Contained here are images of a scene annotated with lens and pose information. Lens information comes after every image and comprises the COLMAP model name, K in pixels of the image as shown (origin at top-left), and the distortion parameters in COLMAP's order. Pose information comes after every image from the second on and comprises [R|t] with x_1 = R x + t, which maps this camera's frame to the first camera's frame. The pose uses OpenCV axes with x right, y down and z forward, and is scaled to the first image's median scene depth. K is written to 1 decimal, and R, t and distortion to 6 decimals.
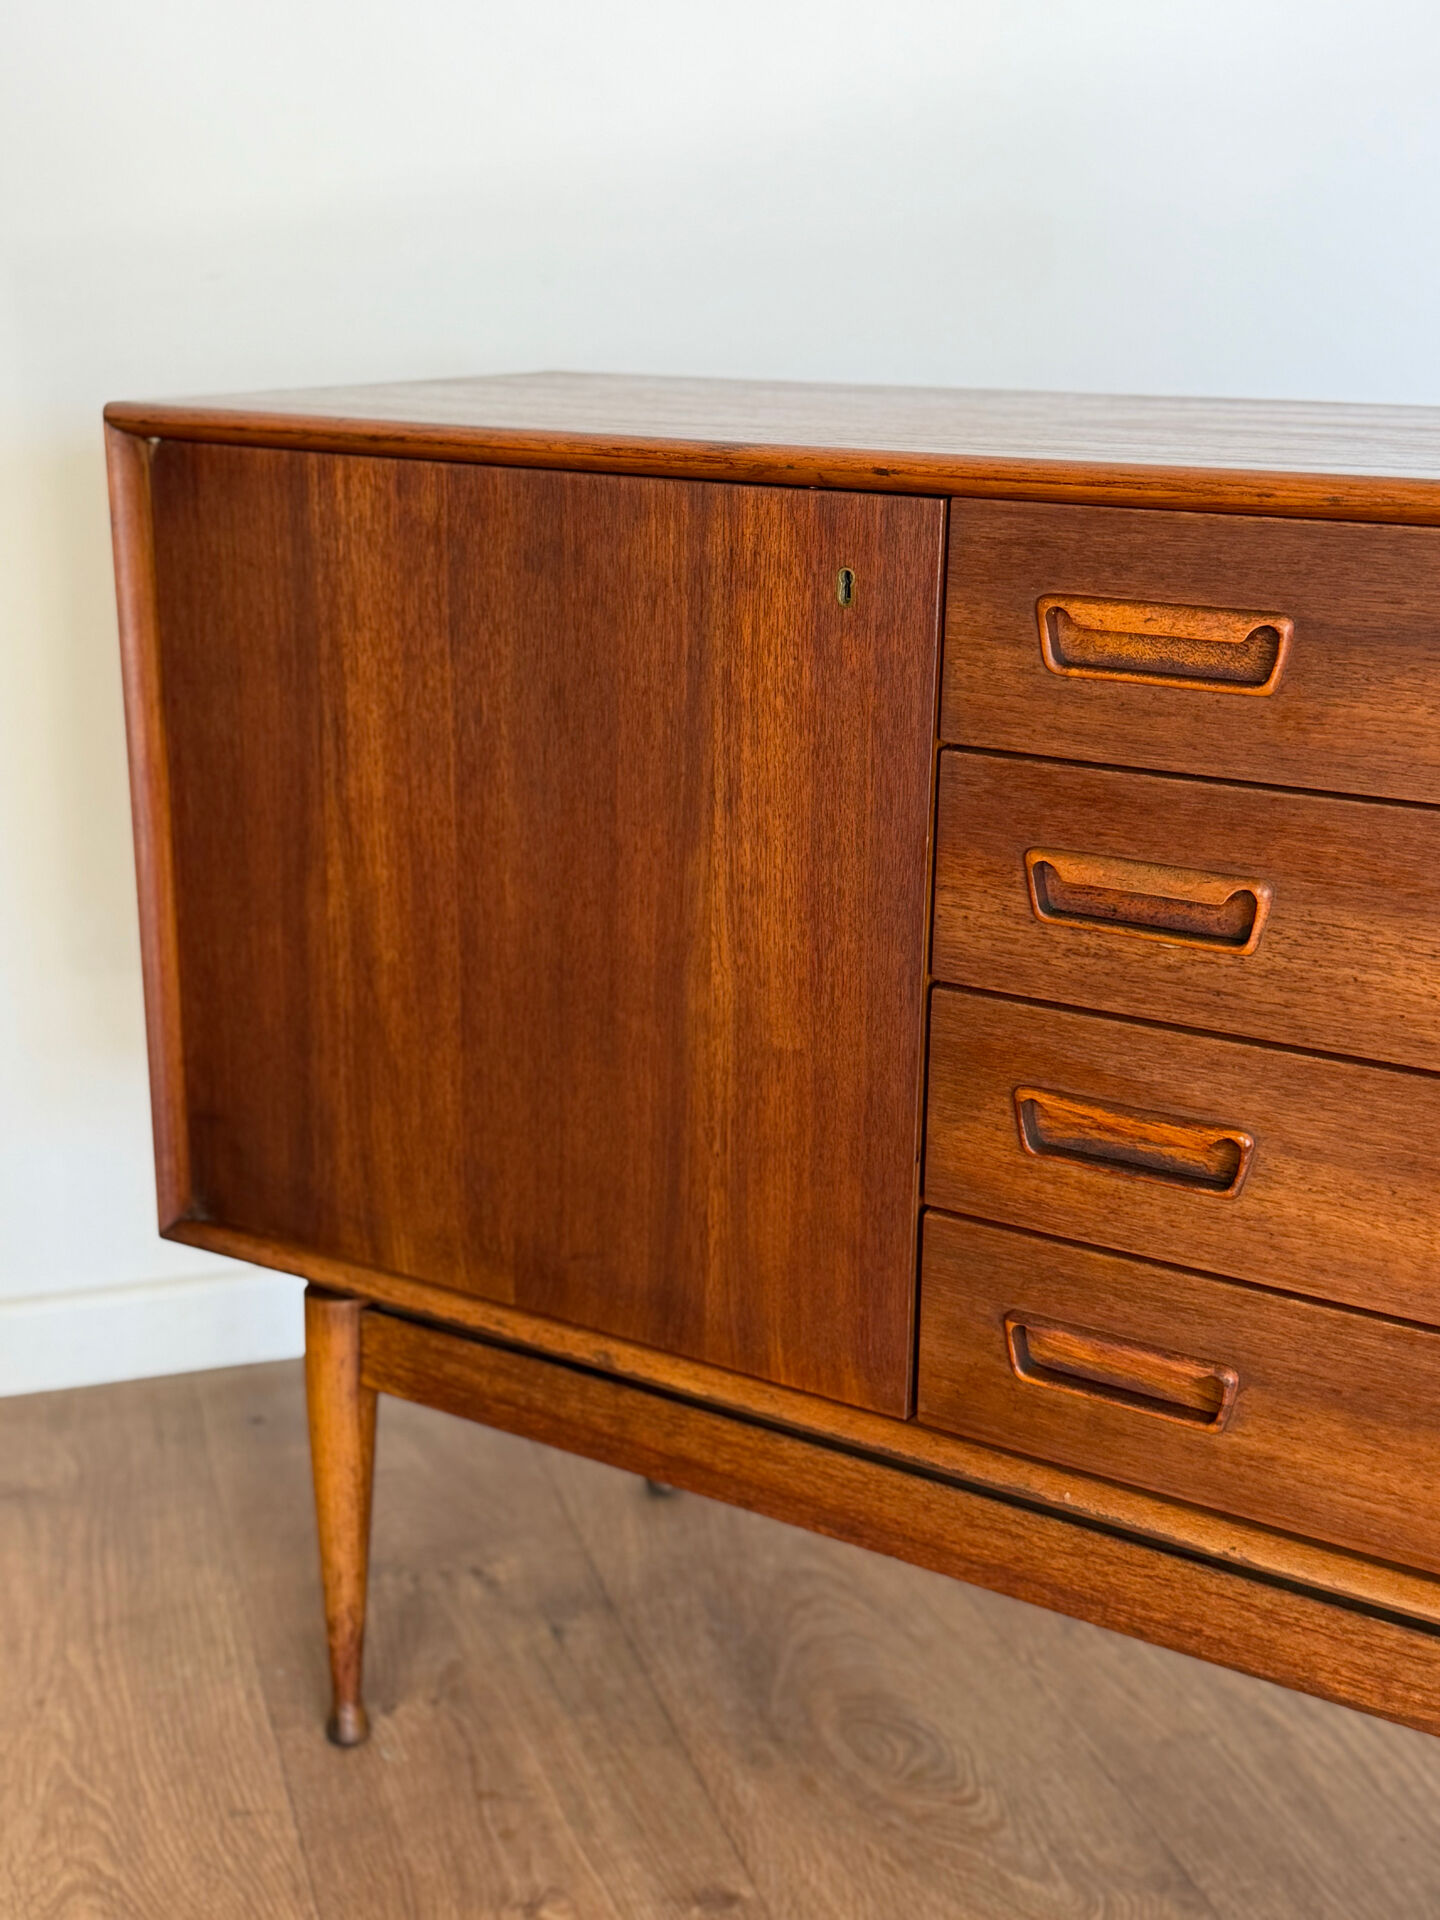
lens RADIAL K [[2377.4, 0, 719.7], [0, 2377.4, 955.7], [0, 0, 1]] dist [0.106209, 0.000000]
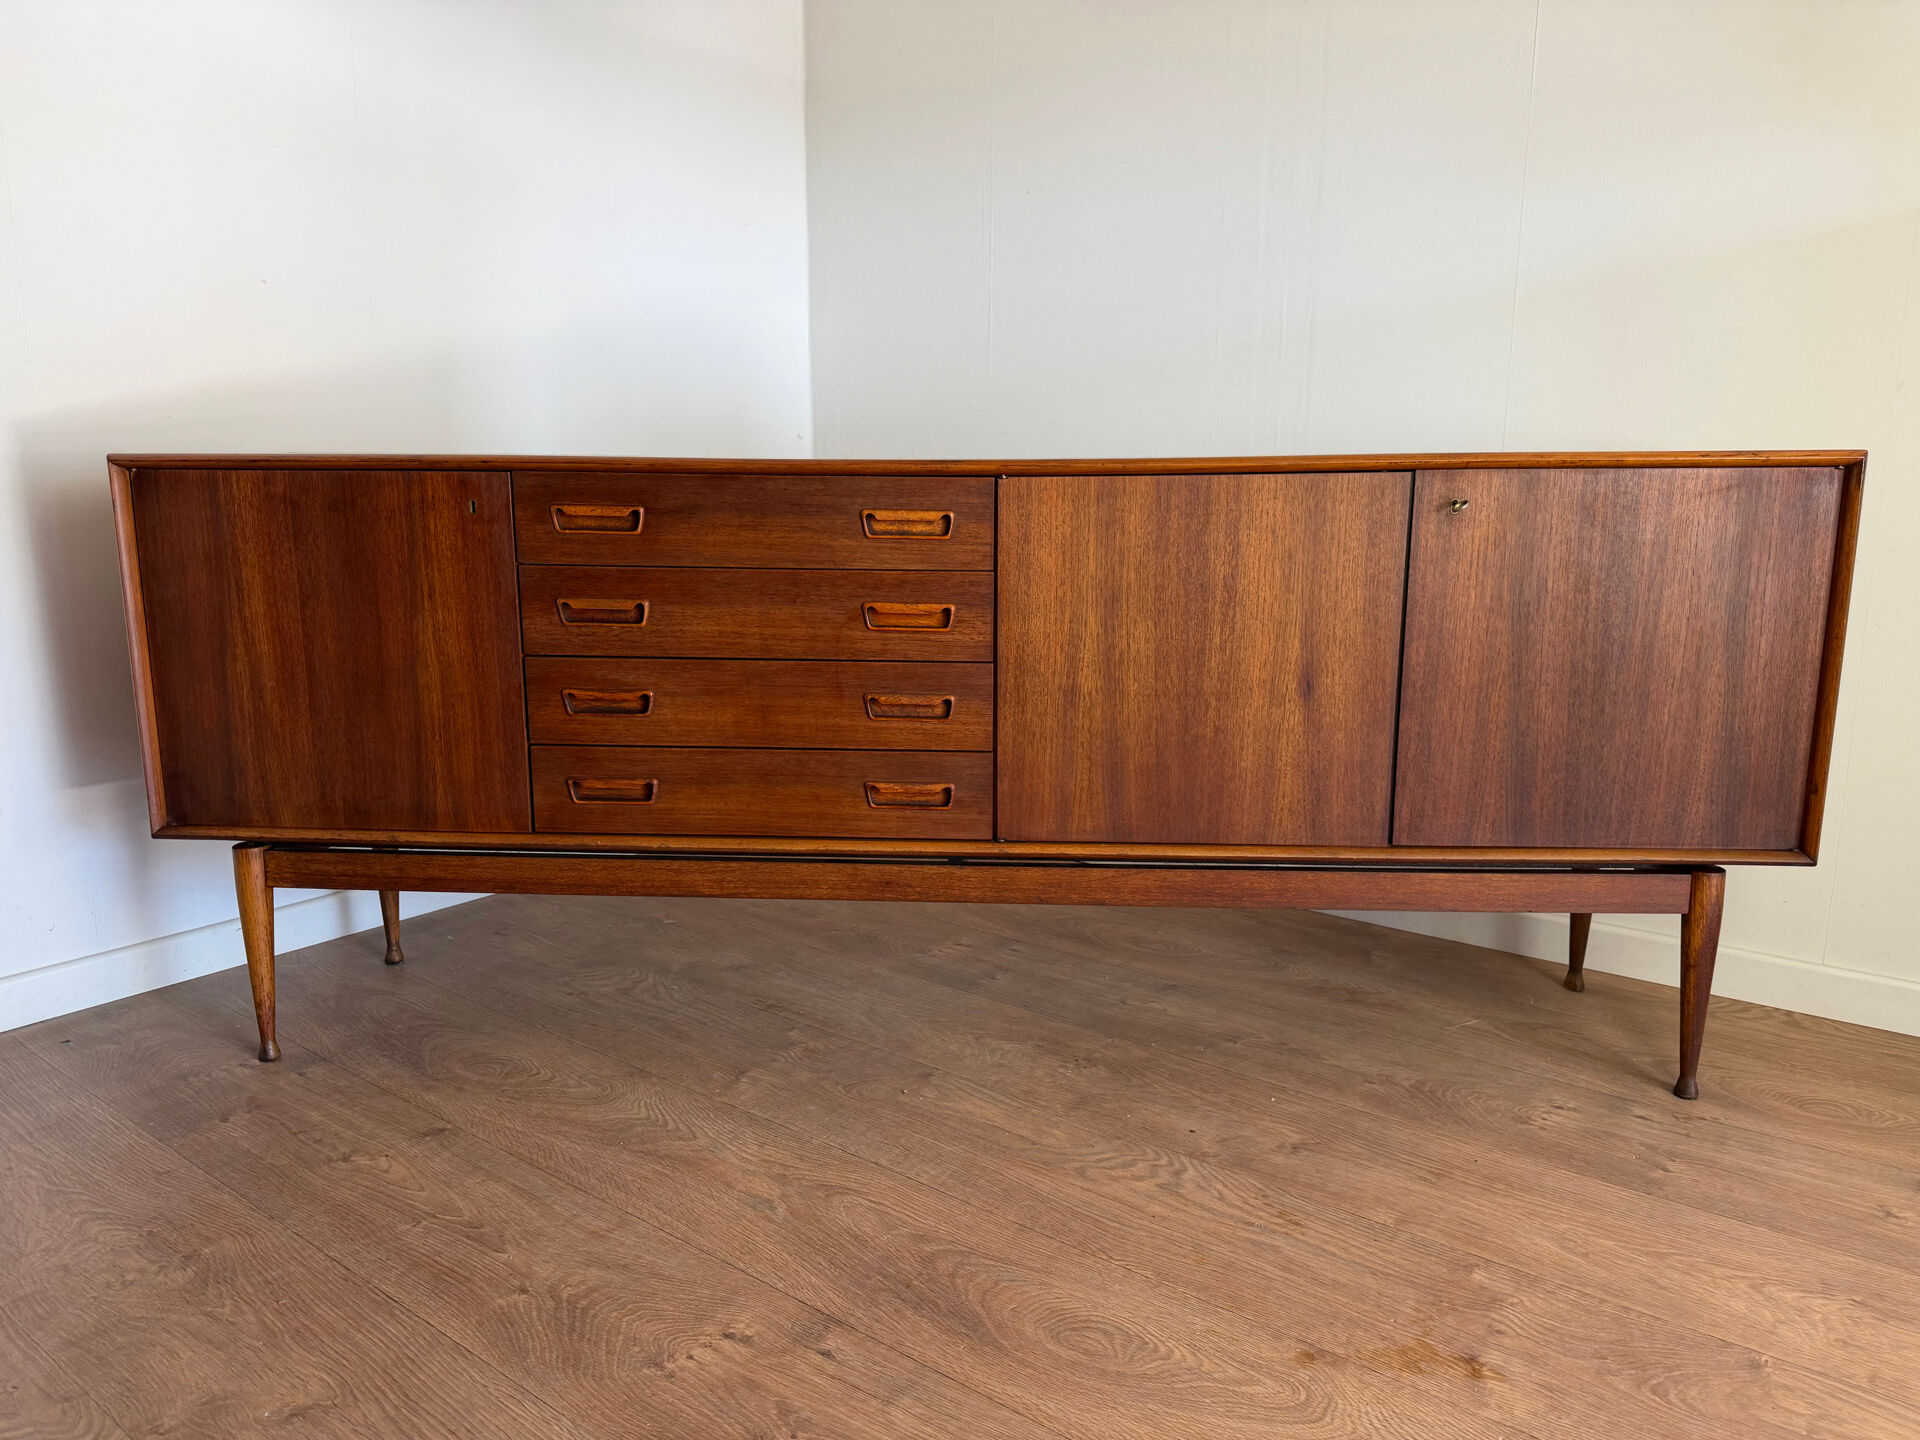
lens RADIAL K [[1386.9, 0, 956.9], [0, 1386.9, 730.1], [0, 0, 1]] dist [0.061130, -0.092840]
pose [[0.885394, -0.099926, 0.453975, -0.177213], [0.139360, 0.988760, -0.054158, 0.219482], [-0.443460, 0.111217, 0.889367, -0.522821]]
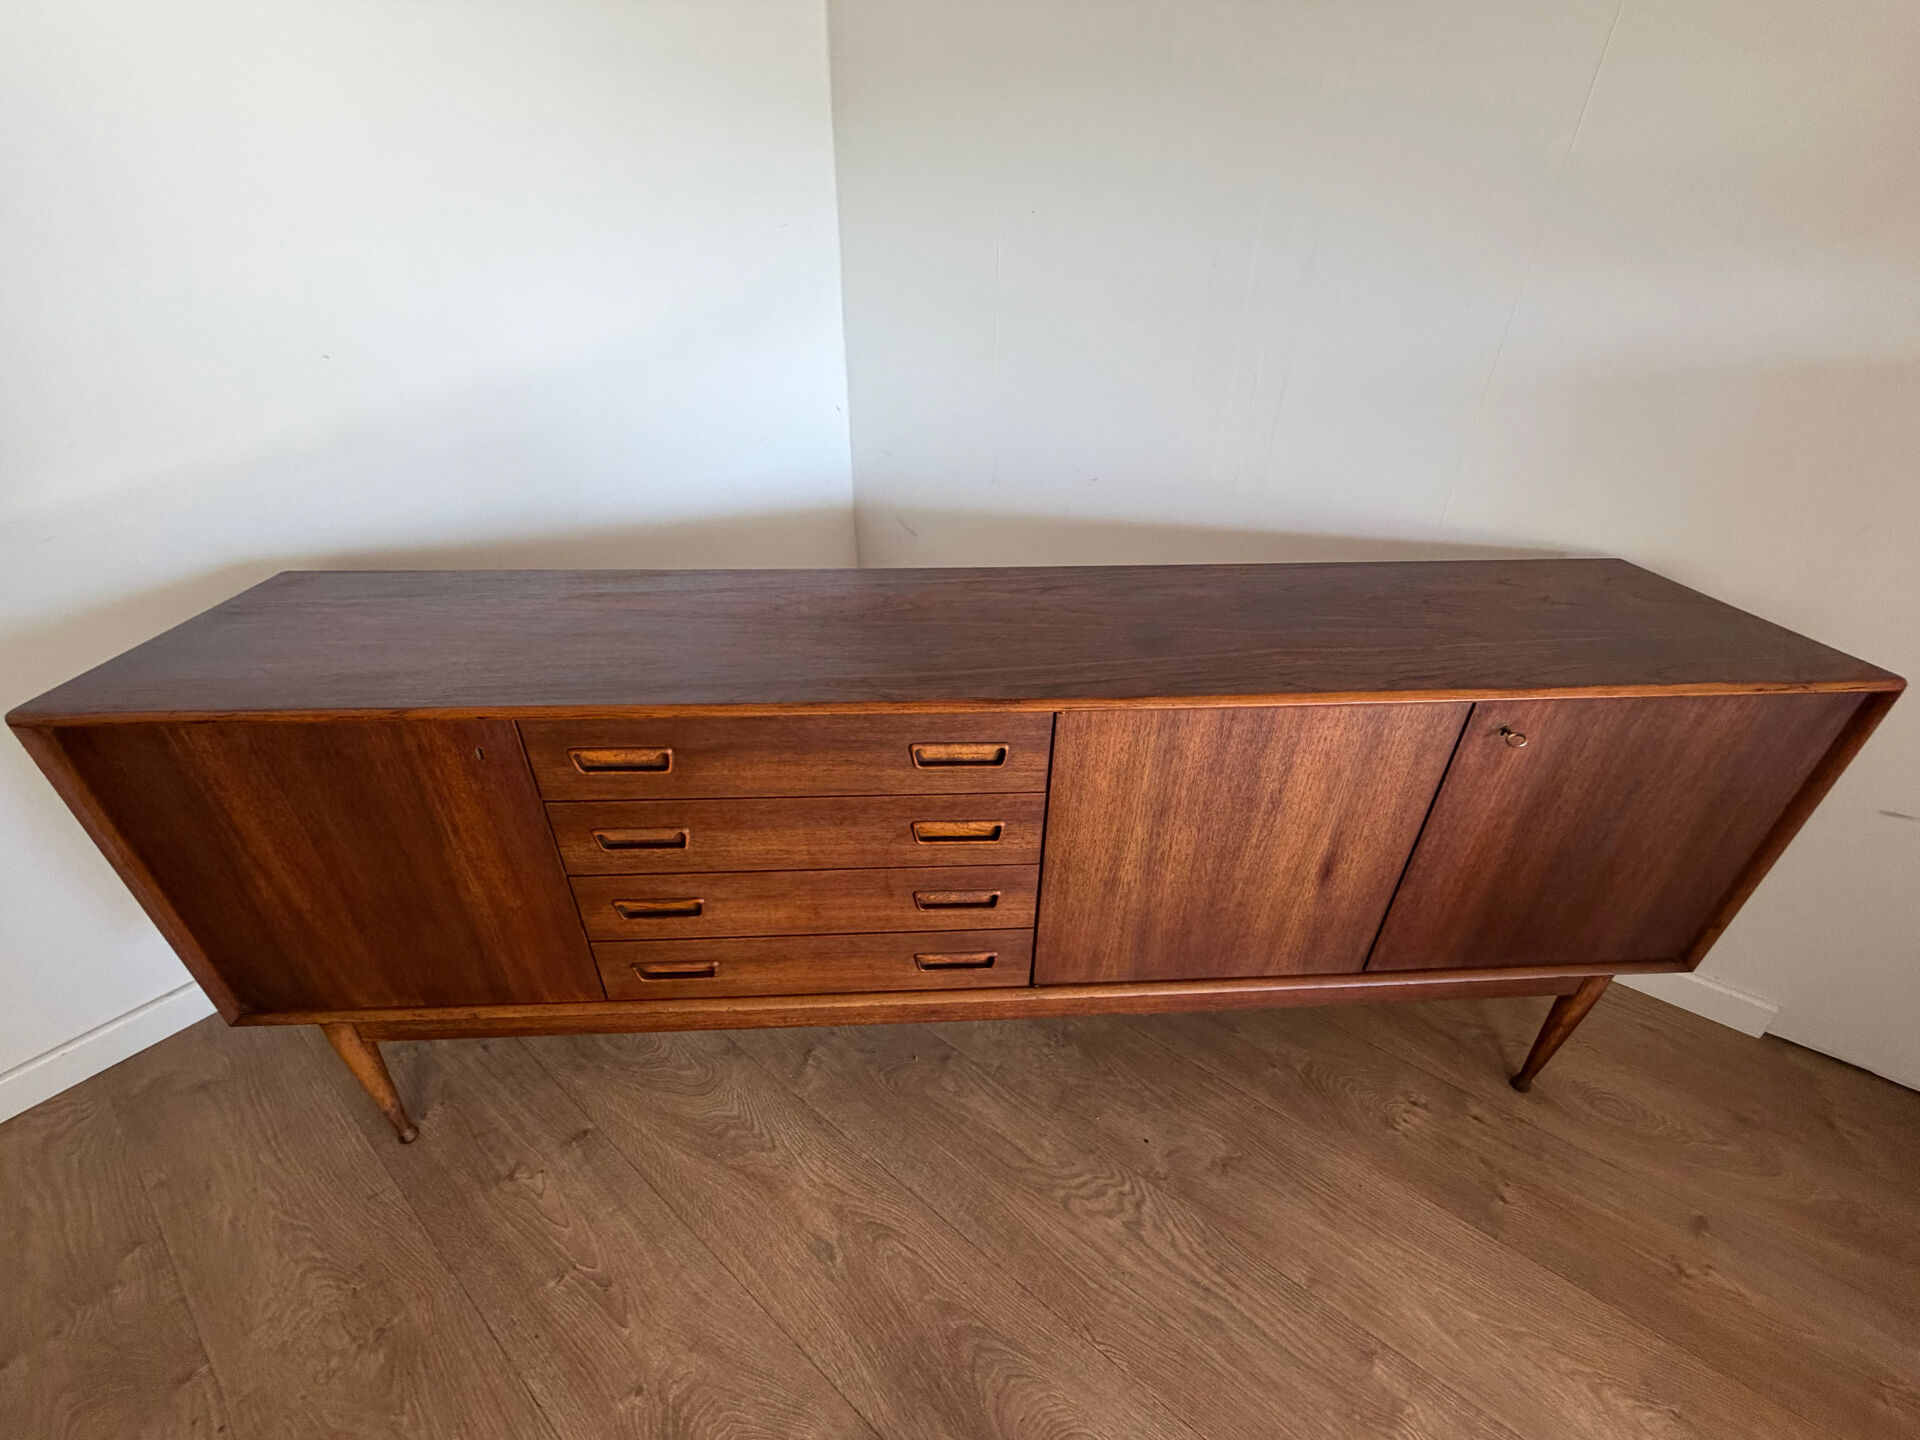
lens RADIAL K [[767.6, 0, 949.5], [0, 767.6, 720.9], [0, 0, 1]] dist [-0.009728, 0.004523]
pose [[0.825574, -0.293357, 0.482047, 0.072056], [0.158222, 0.940321, 0.301269, -0.300808], [-0.541658, -0.172449, 0.822720, 0.101580]]
